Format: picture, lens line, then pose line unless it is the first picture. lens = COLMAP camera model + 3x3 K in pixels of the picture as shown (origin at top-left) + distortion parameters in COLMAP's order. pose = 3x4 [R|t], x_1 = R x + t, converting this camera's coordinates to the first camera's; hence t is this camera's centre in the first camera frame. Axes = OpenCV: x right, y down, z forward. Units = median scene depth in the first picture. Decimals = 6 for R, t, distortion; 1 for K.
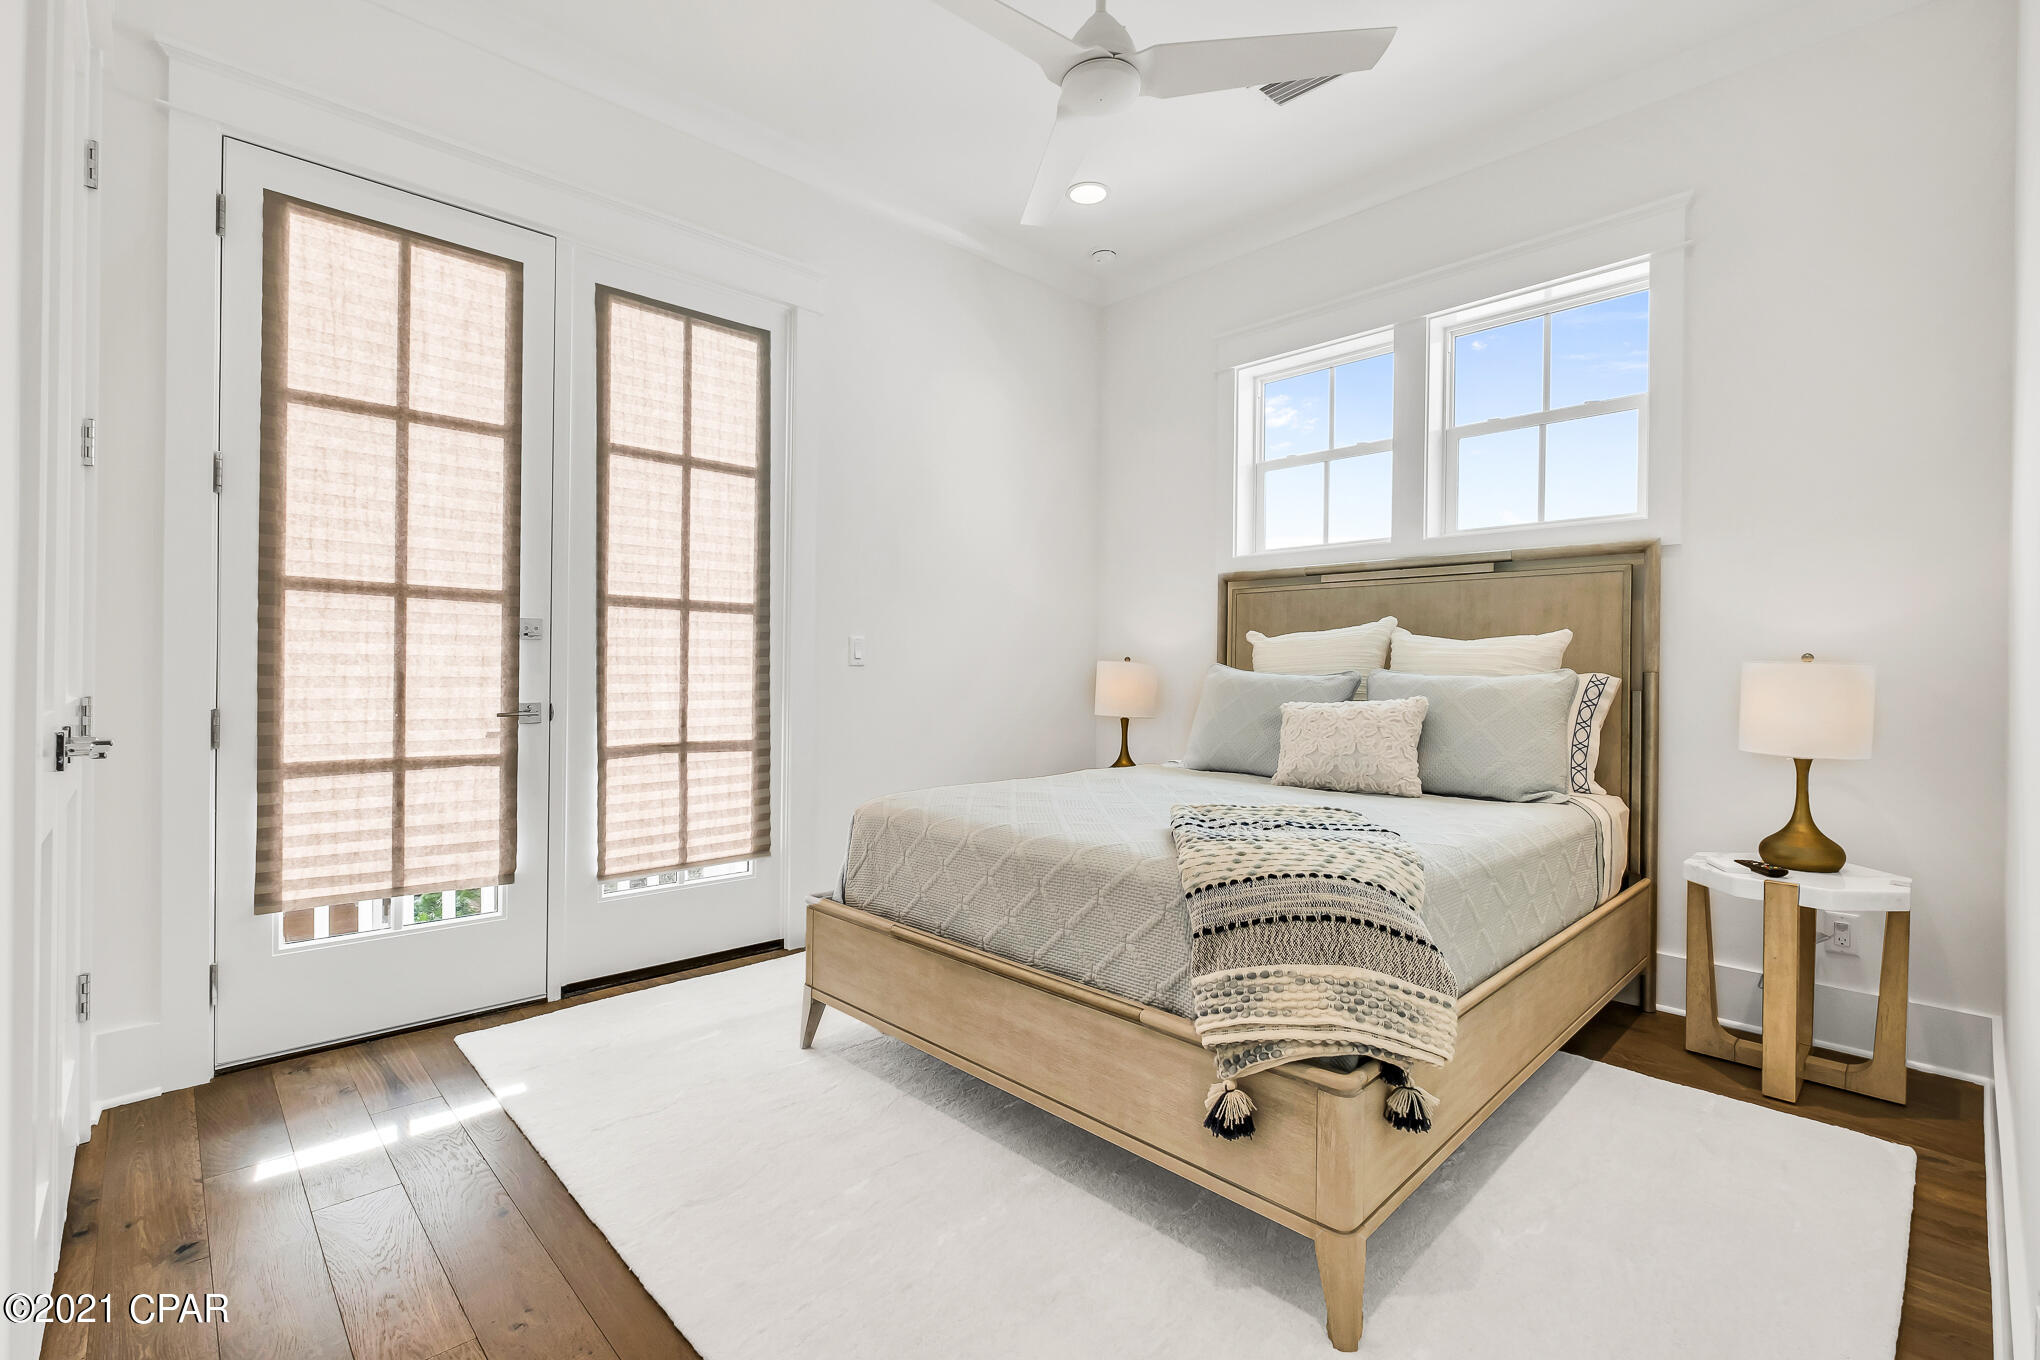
lens RADIAL K [[906.2, 0, 1009.5], [0, 906.2, 672.6], [0, 0, 1]] dist [-0.001809, 0.000749]
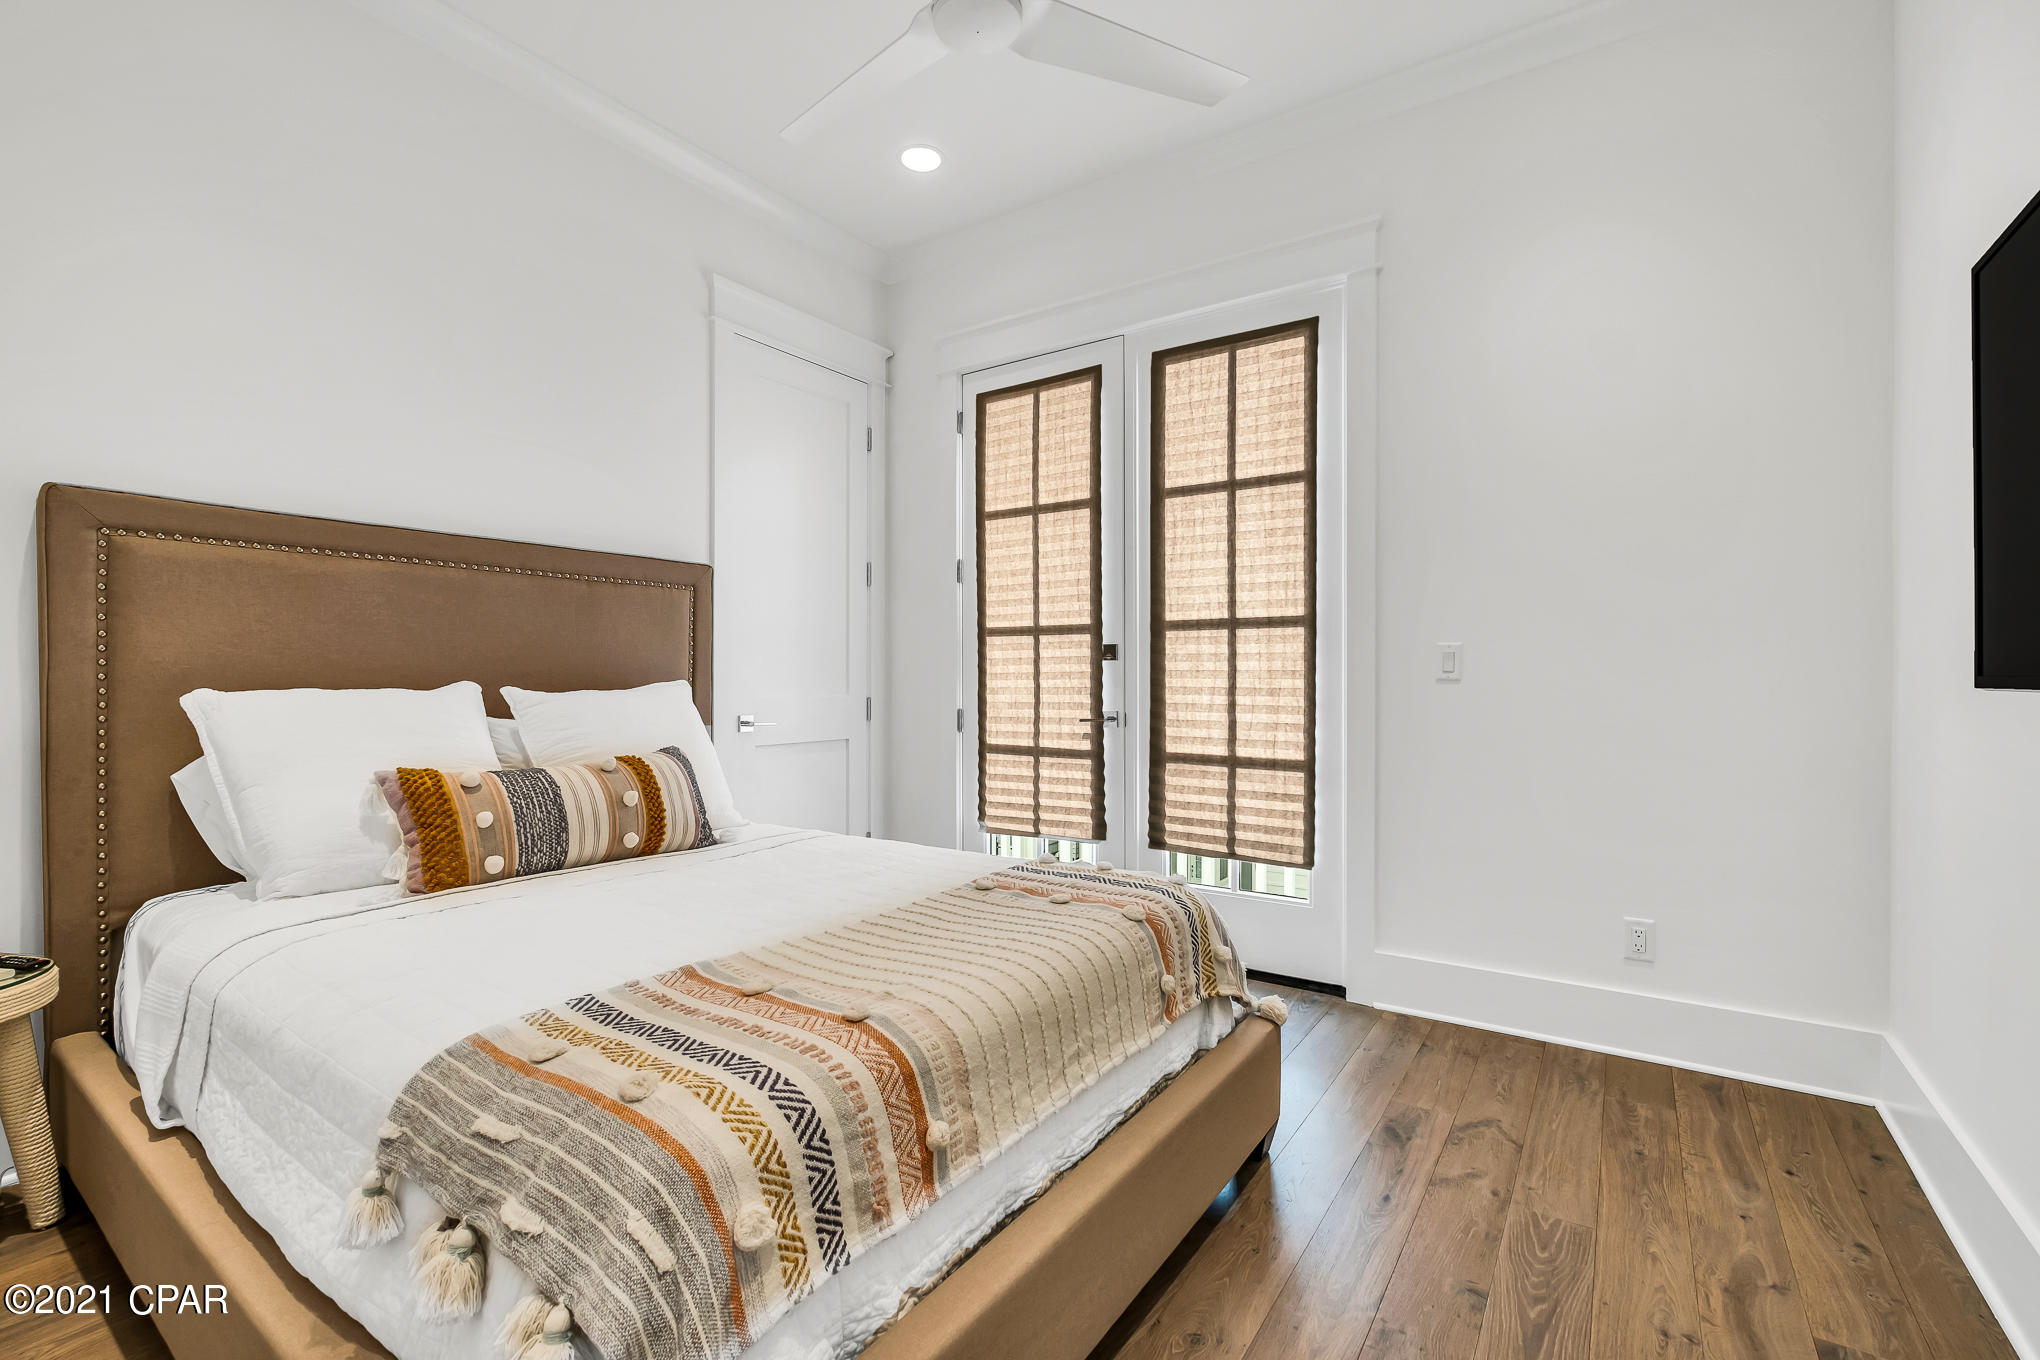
lens RADIAL K [[872.1, 0, 1036.7], [0, 872.1, 676.3], [0, 0, 1]] dist [0.000430, 0.000062]
pose [[0.211617, -0.003673, -0.977346, 0.635825], [-0.005242, 0.999974, -0.004893, -0.007106], [0.977339, 0.006159, 0.211592, 0.630665]]
